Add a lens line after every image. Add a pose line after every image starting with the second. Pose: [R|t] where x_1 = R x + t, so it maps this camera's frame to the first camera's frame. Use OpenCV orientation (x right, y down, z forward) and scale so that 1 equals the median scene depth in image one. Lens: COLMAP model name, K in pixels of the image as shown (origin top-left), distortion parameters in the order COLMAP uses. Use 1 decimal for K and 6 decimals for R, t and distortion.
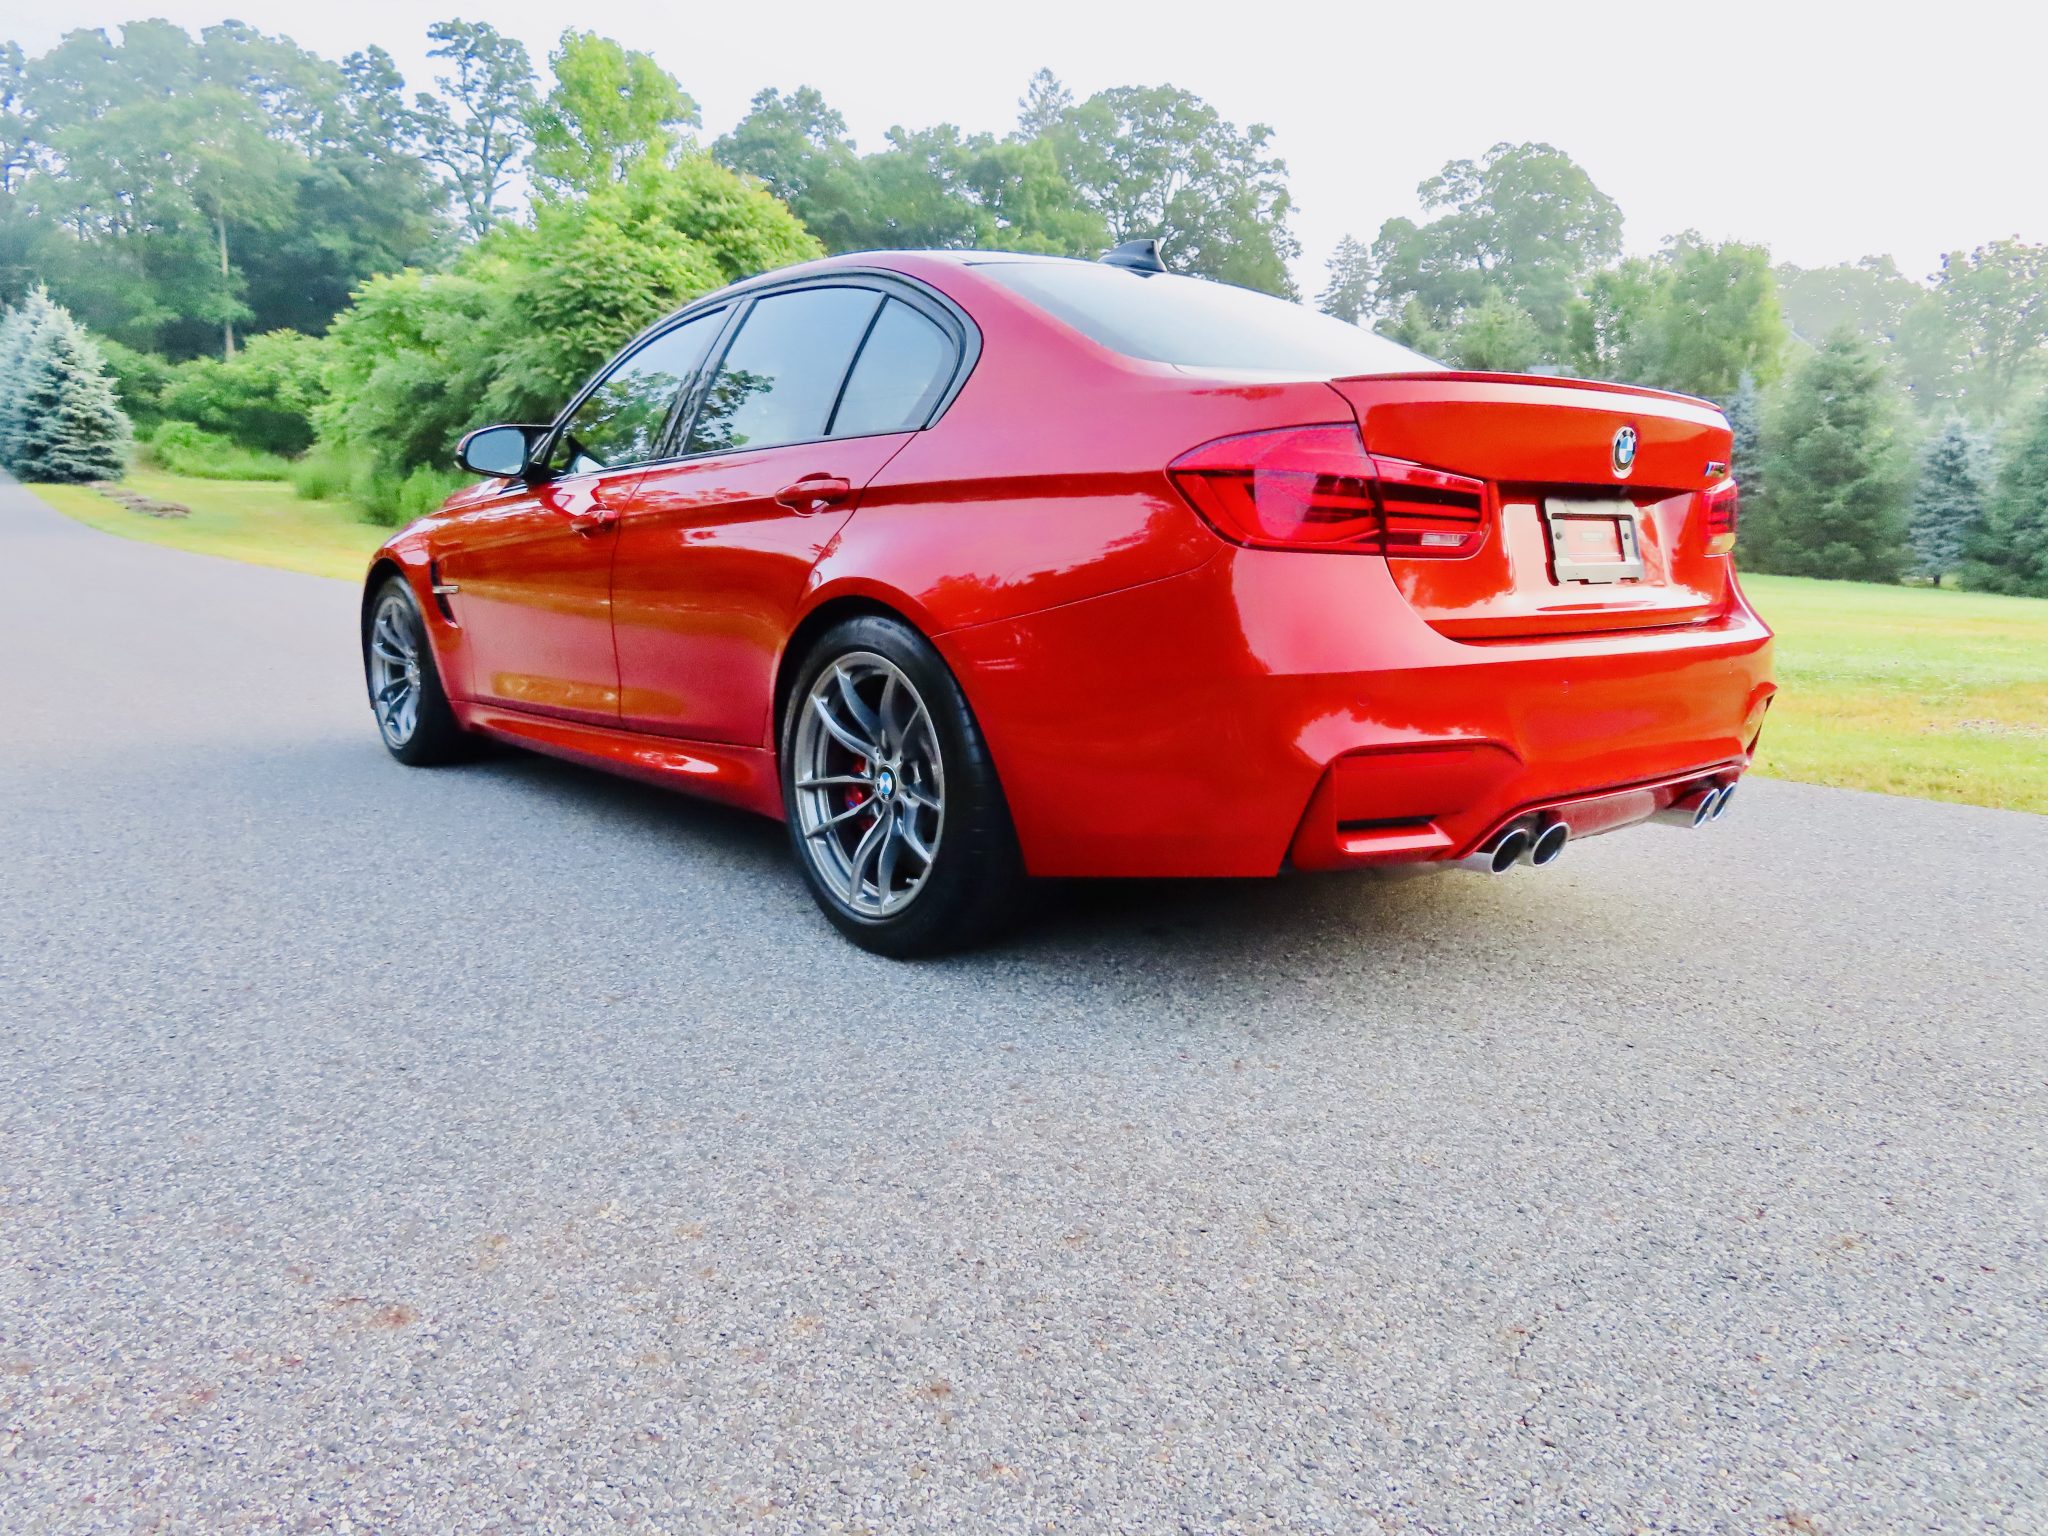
lens RADIAL K [[1465.1, 0, 1027.7], [0, 1465.1, 759.8], [0, 0, 1]] dist [-0.010564, 0.003729]
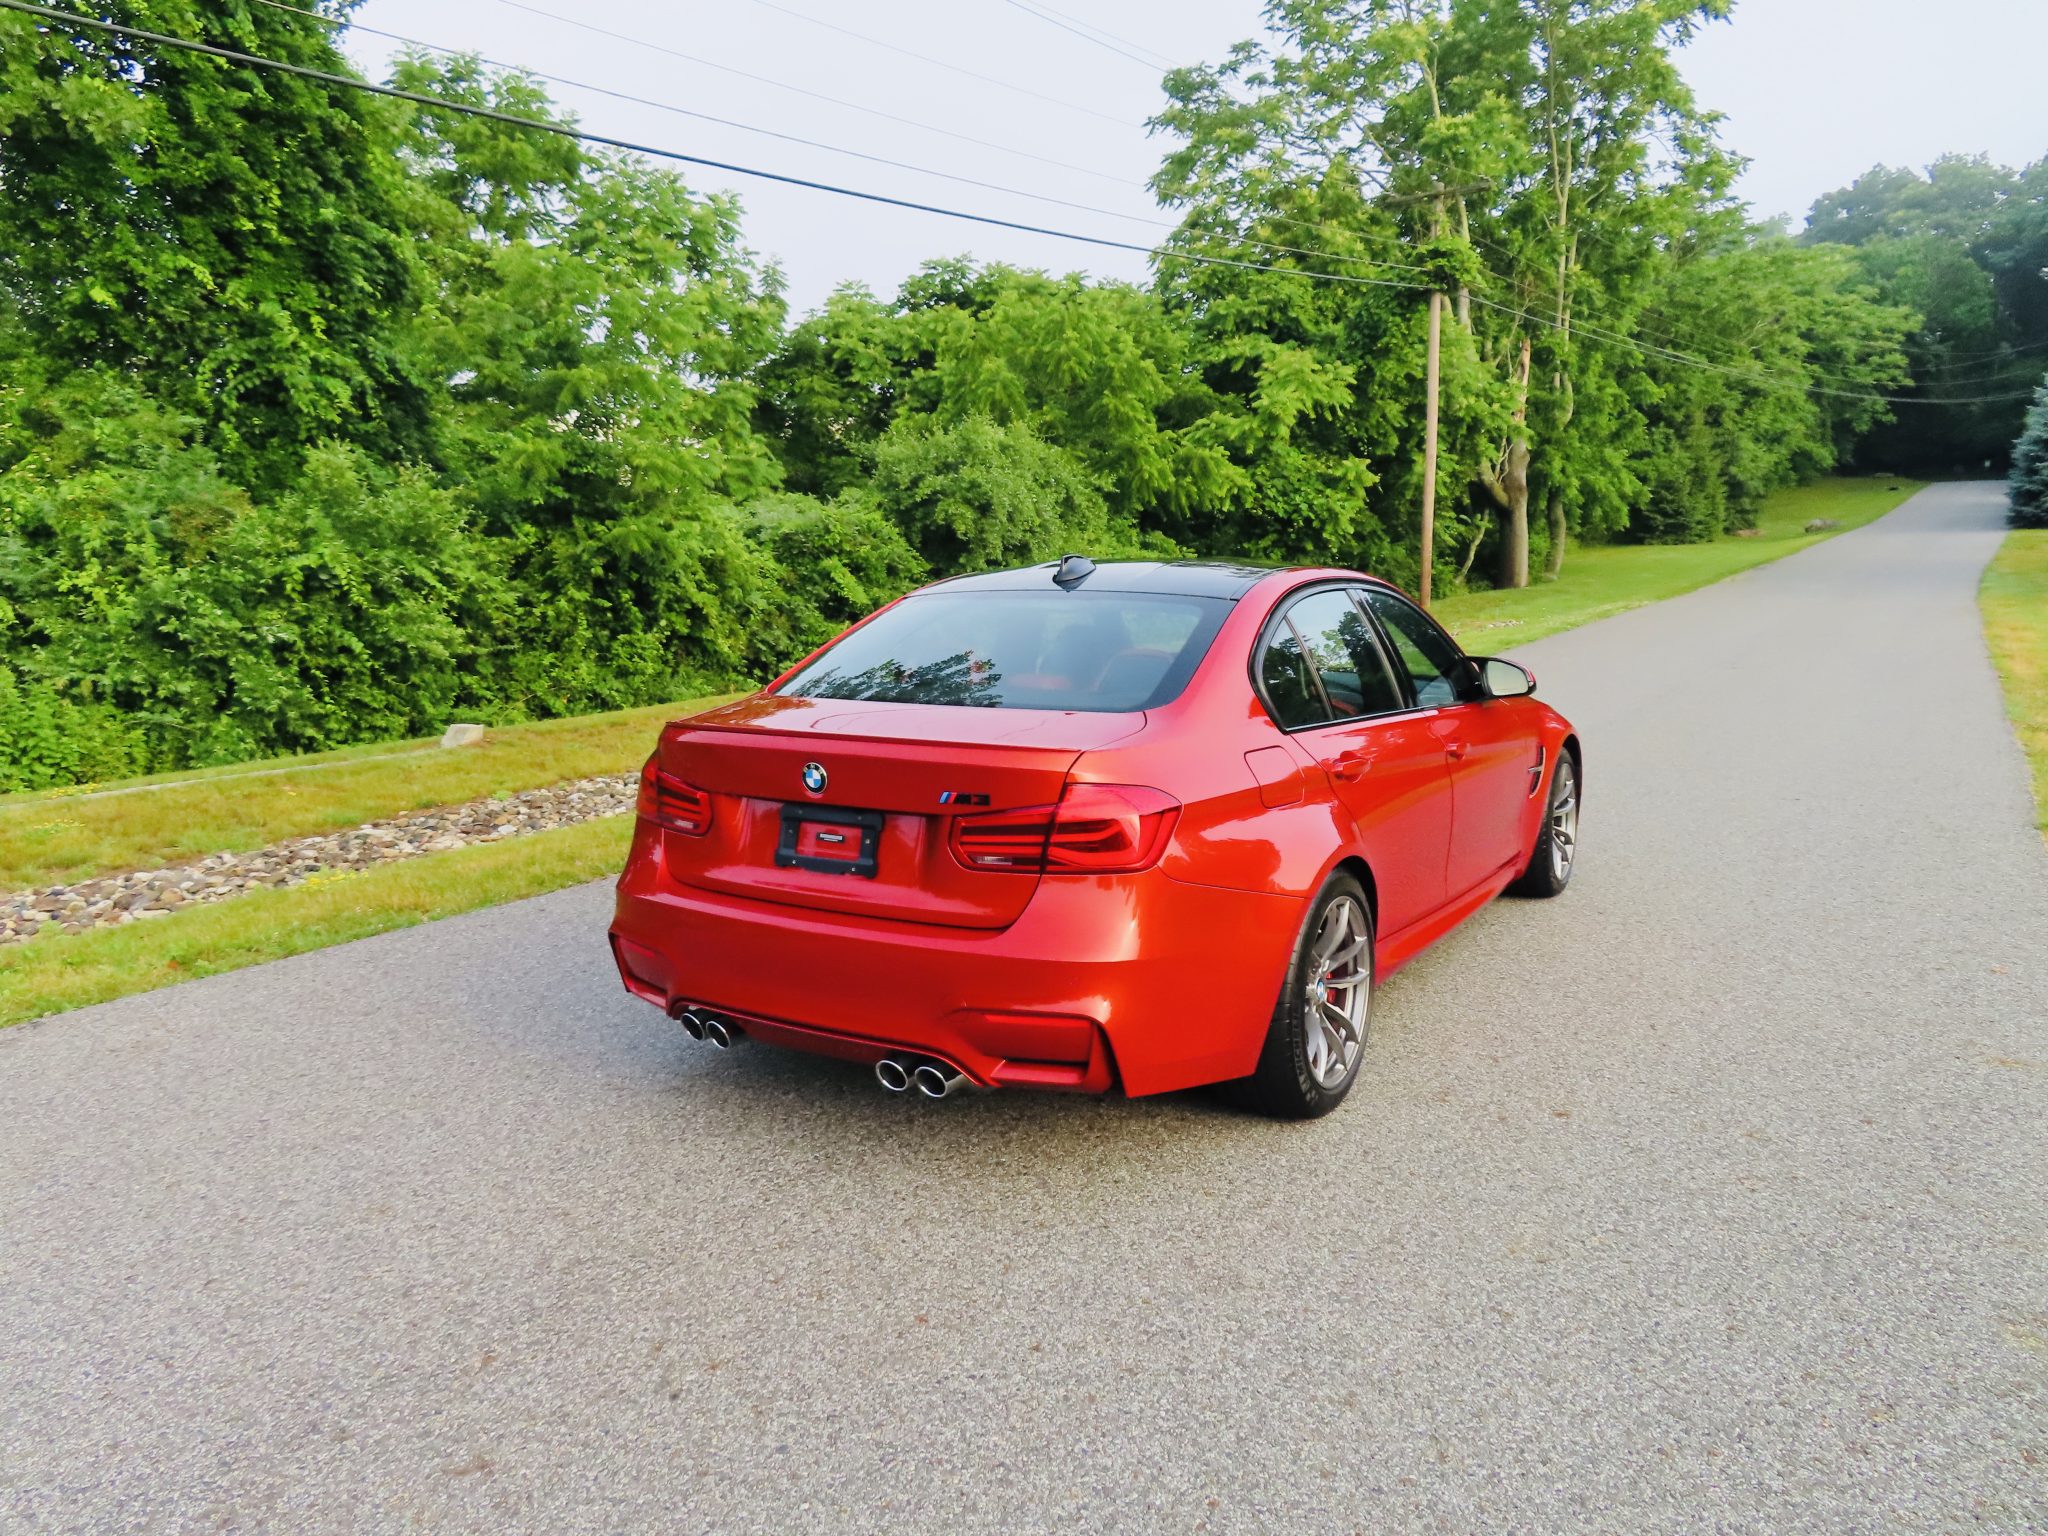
lens RADIAL K [[1467.0, 0, 1019.4], [0, 1467.0, 766.6], [0, 0, 1]] dist [-0.007981, 0.004685]
pose [[0.311184, 0.120551, -0.942673, 0.083179], [-0.134093, 0.987568, 0.082027, -0.017119], [0.940842, 0.100880, 0.323480, 0.035203]]
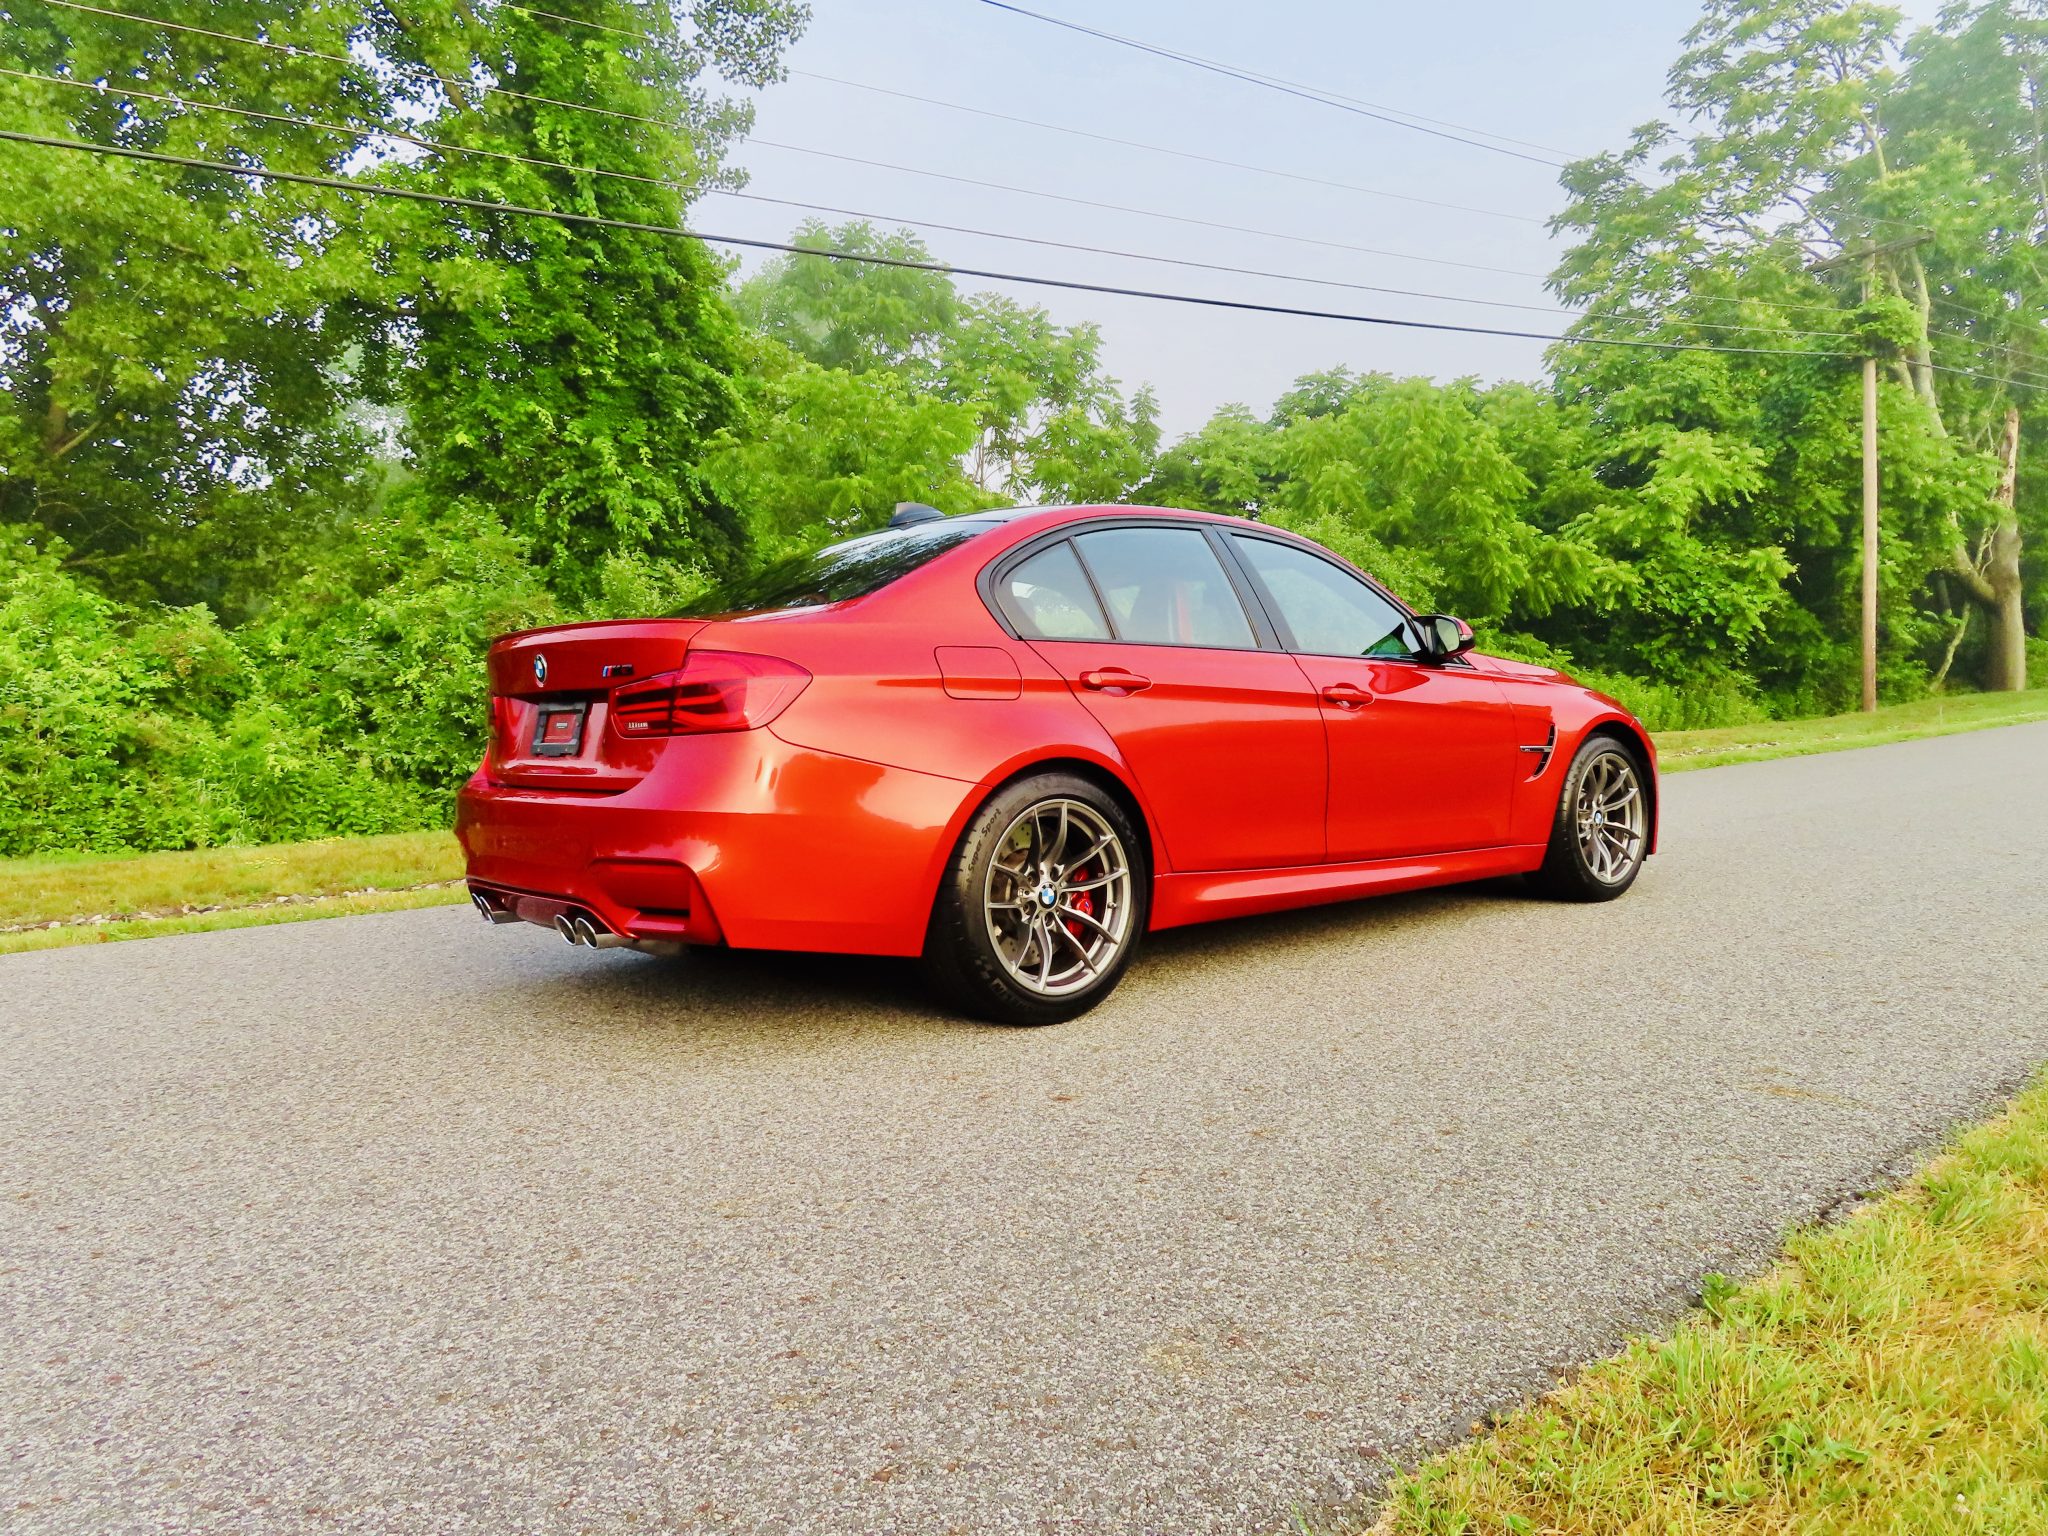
lens RADIAL K [[1468.5, 0, 1024.0], [0, 1468.5, 768.0], [0, 0, 1]] dist [-0.007322, 0.007778]
pose [[0.007293, 0.031107, -0.999489, 0.082869], [-0.125930, 0.991587, 0.029942, -0.012285], [0.992012, 0.125647, 0.011149, 0.081904]]
